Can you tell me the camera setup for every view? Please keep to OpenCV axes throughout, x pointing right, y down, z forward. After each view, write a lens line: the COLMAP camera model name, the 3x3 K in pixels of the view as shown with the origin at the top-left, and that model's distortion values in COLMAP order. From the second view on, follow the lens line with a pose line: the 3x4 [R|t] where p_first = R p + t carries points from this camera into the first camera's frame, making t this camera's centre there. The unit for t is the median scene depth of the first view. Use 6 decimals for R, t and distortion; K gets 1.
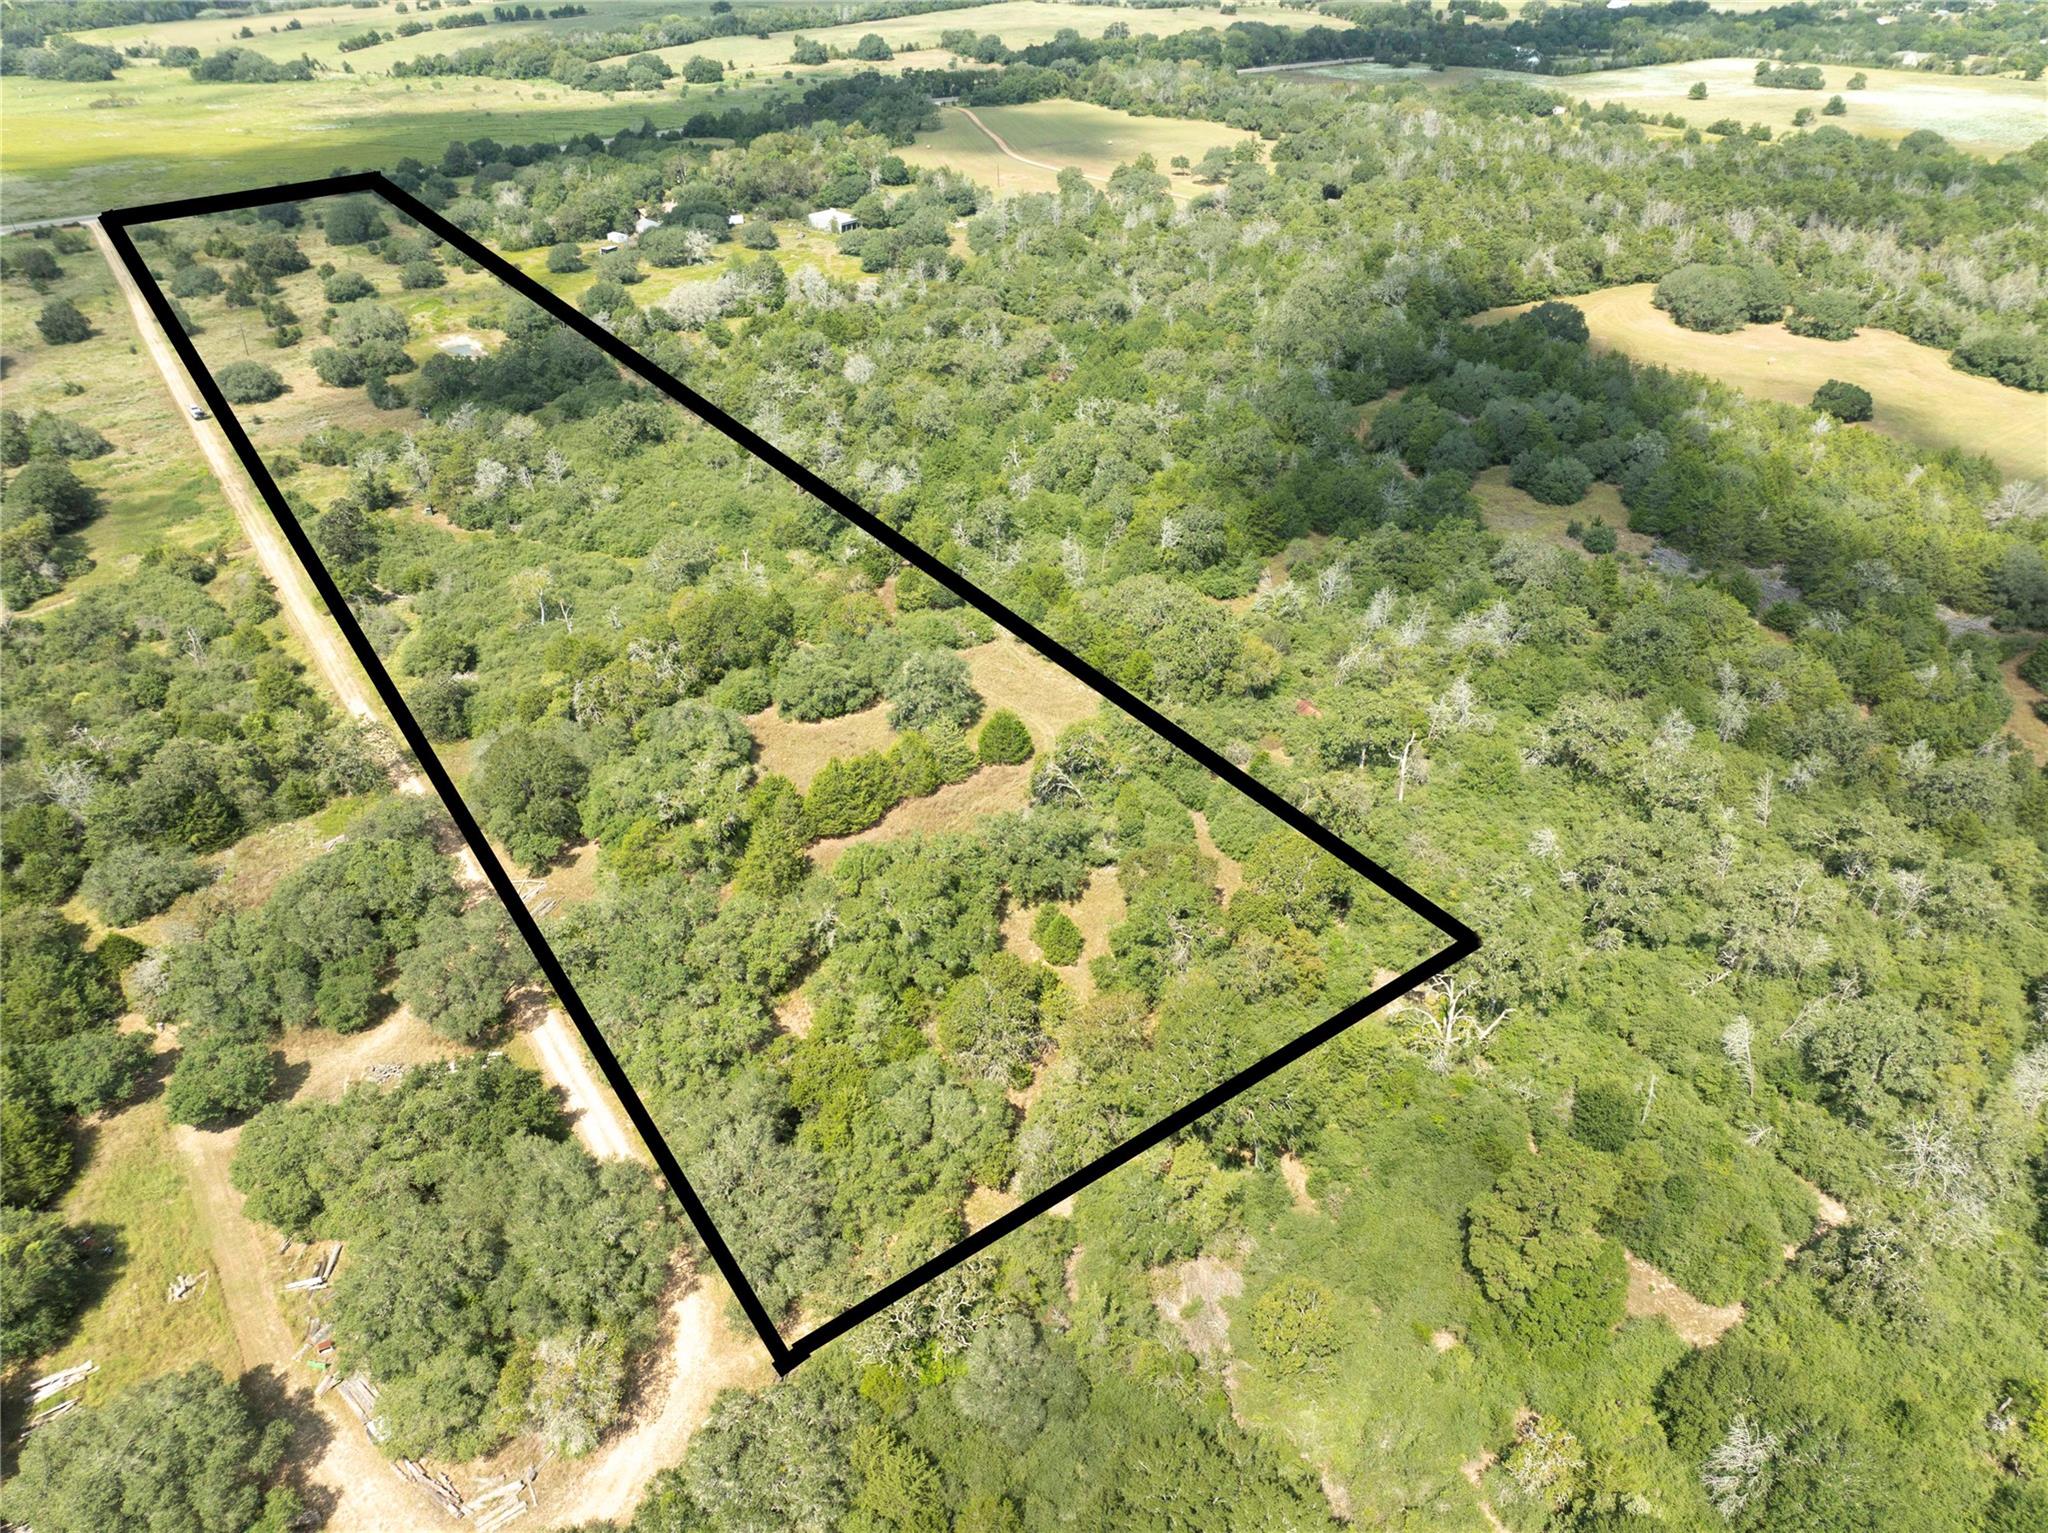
lens RADIAL K [[1454.7, 0, 1024.0], [0, 1454.7, 766.5], [0, 0, 1]] dist [-0.082108, 0.058301]
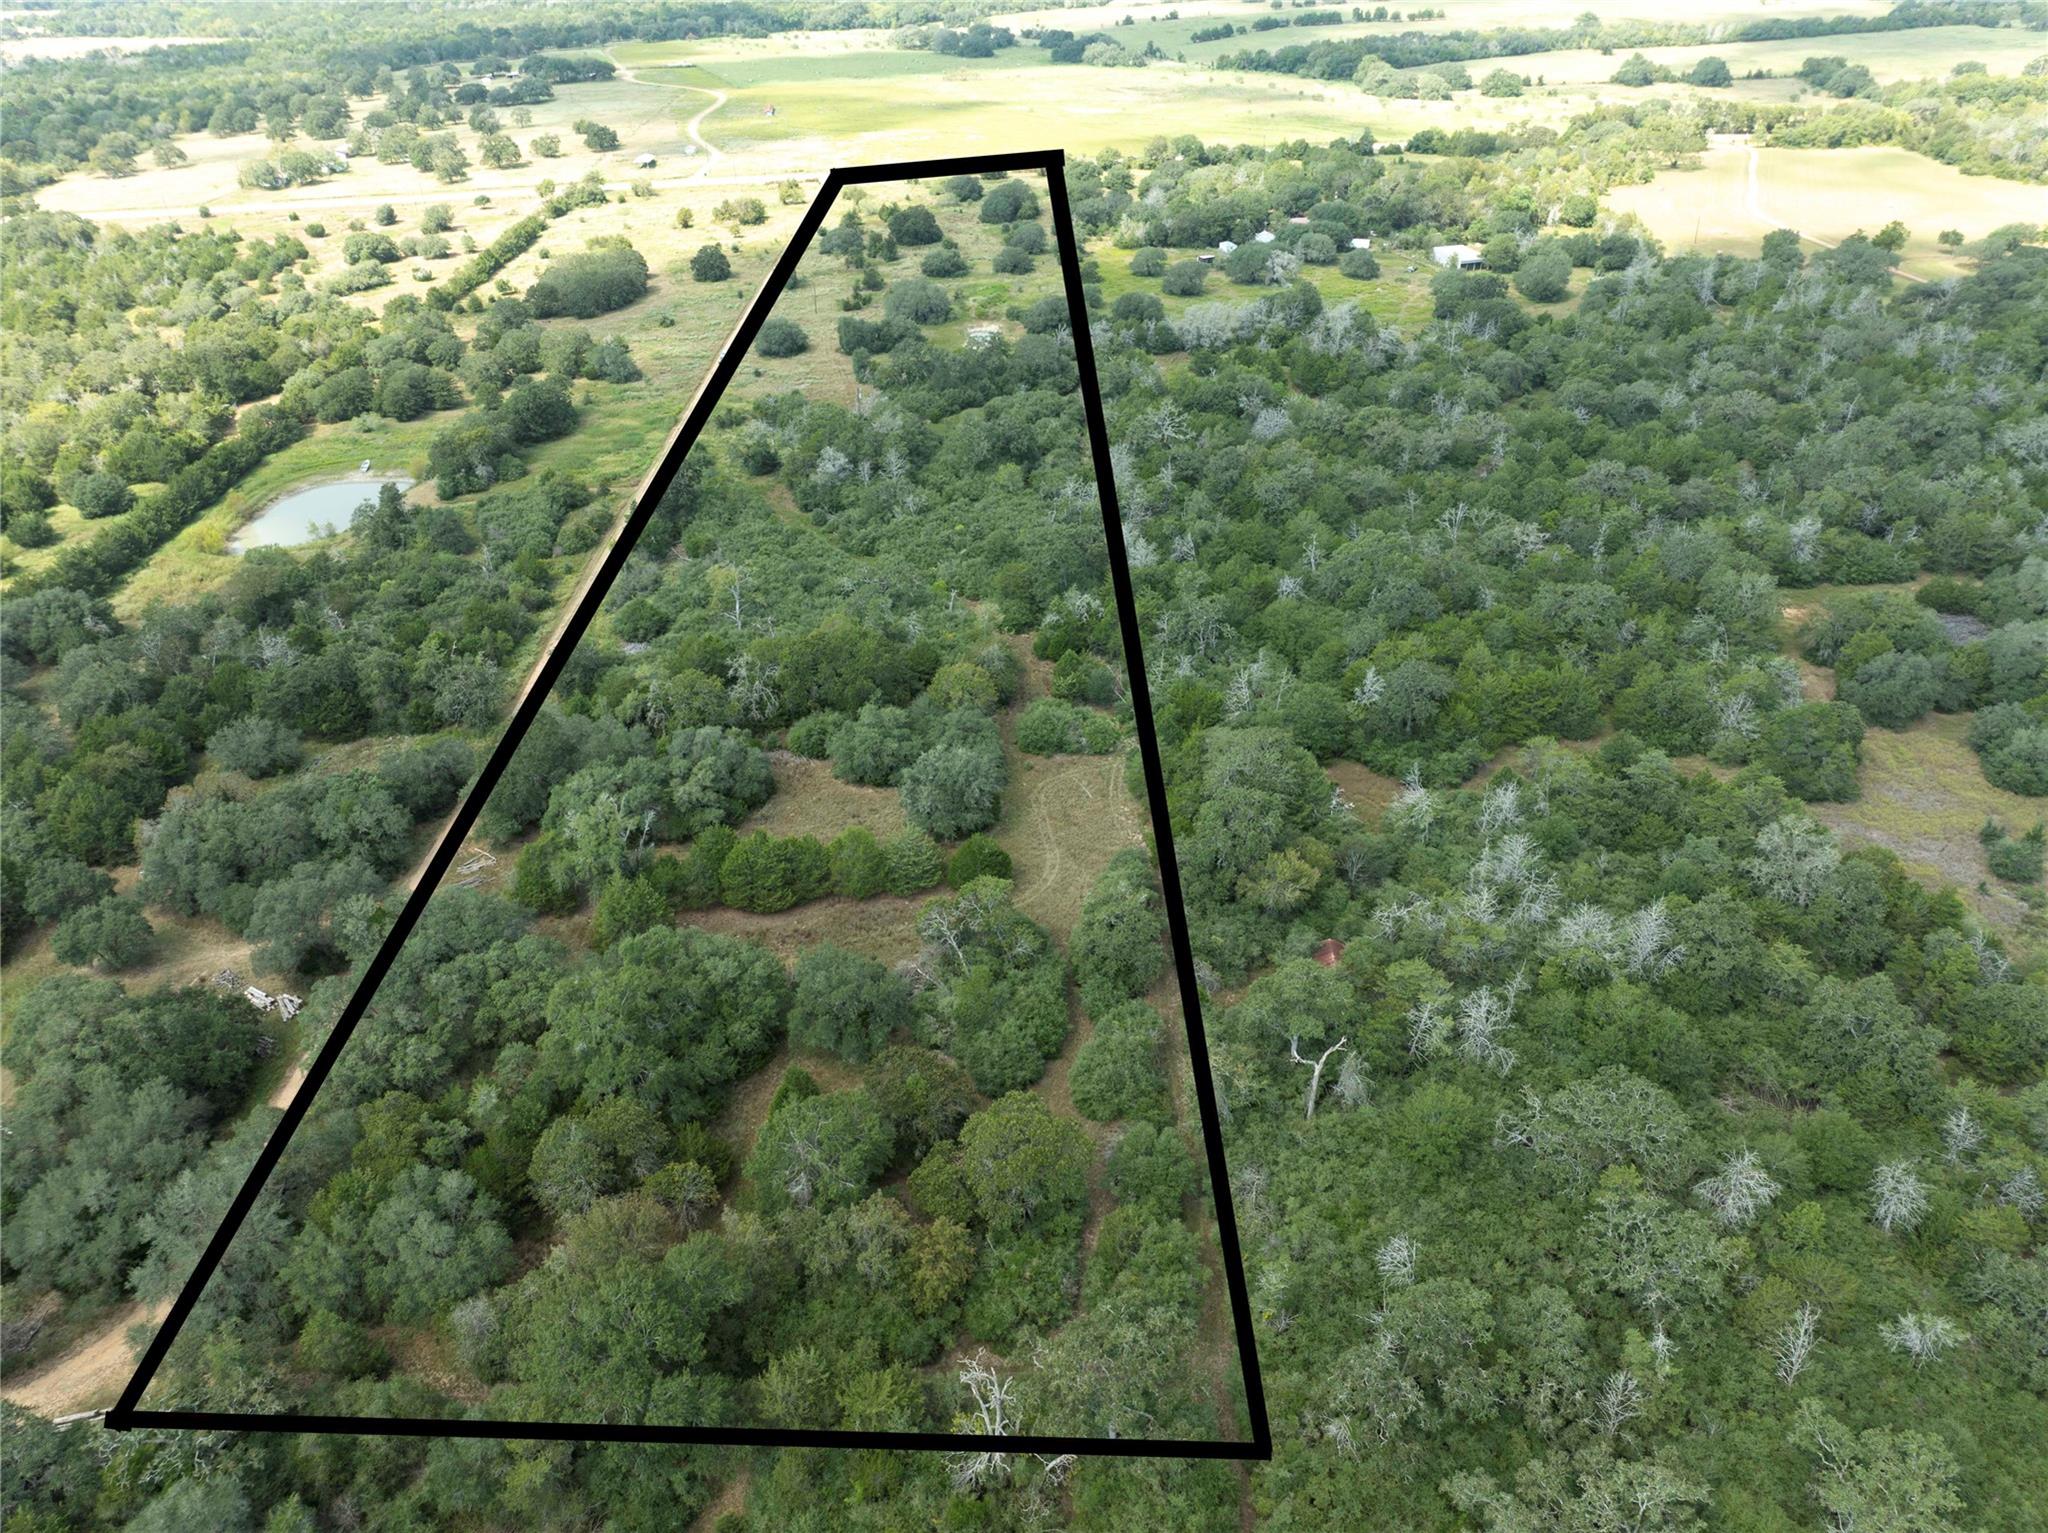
lens RADIAL K [[1451.9, 0, 1024.0], [0, 1451.9, 766.5], [0, 0, 1]] dist [-0.055923, 0.028162]
pose [[0.827630, 0.281230, -0.485735, 0.147887], [-0.282658, 0.956501, 0.072180, -0.052813], [0.484905, 0.077559, 0.871121, 0.089589]]
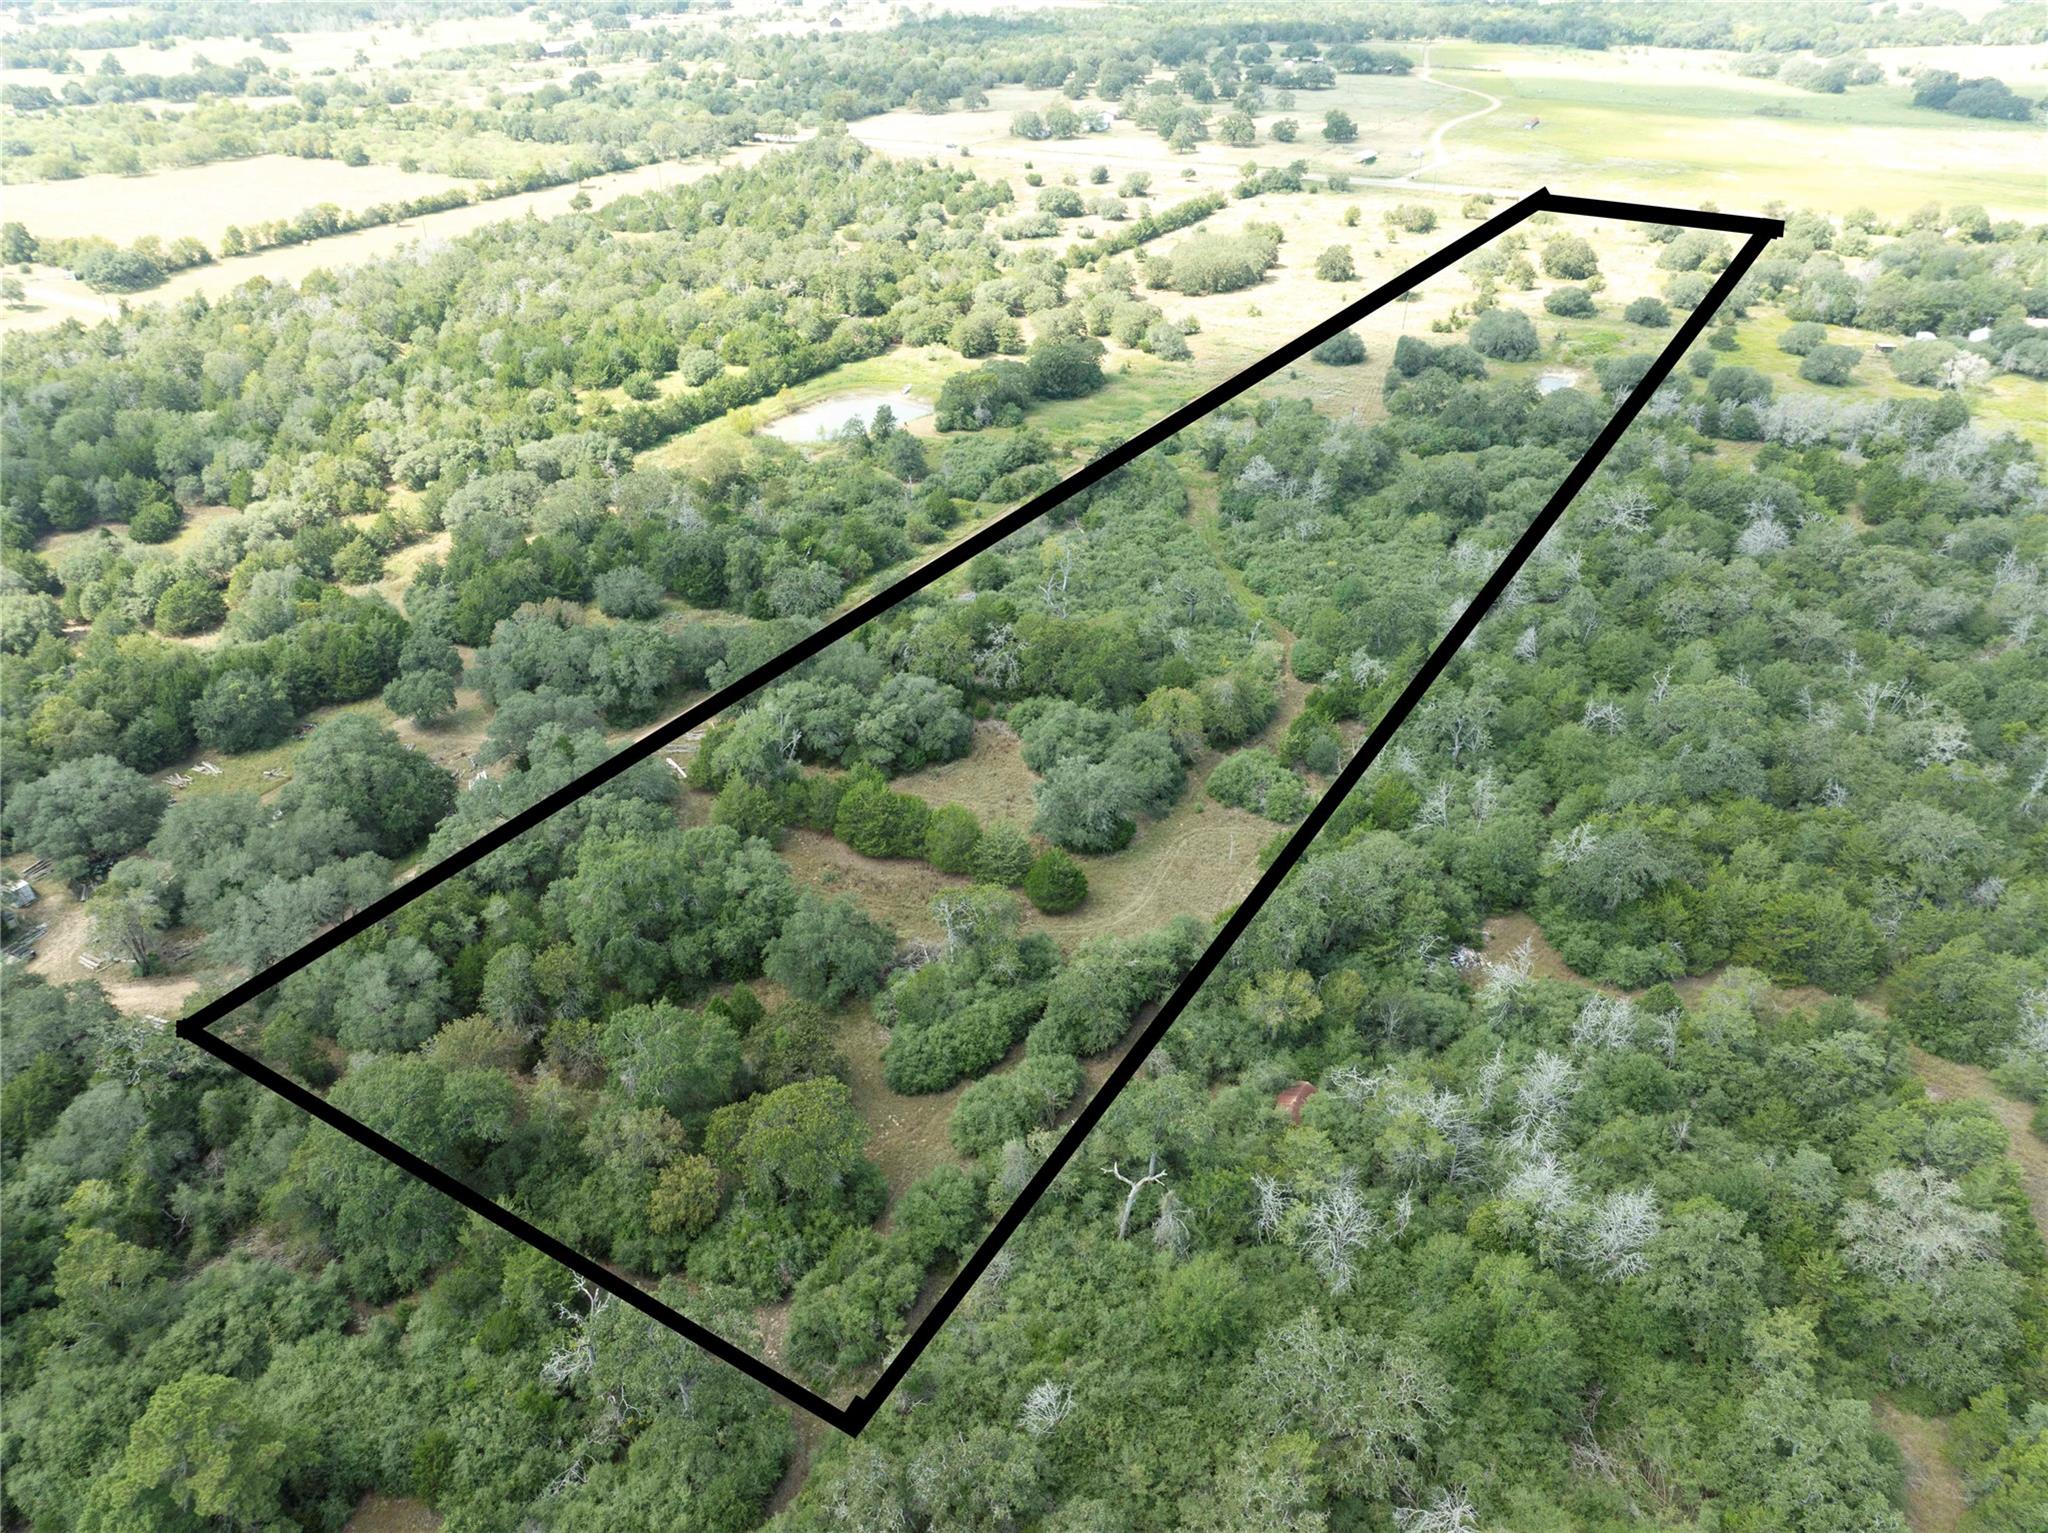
lens RADIAL K [[1451.9, 0, 1024.0], [0, 1451.9, 766.5], [0, 0, 1]] dist [-0.055923, 0.028162]
pose [[0.400719, 0.480626, -0.780015, 0.219984], [-0.490684, 0.831549, 0.260299, -0.104075], [0.773727, 0.278435, 0.569052, 0.171375]]
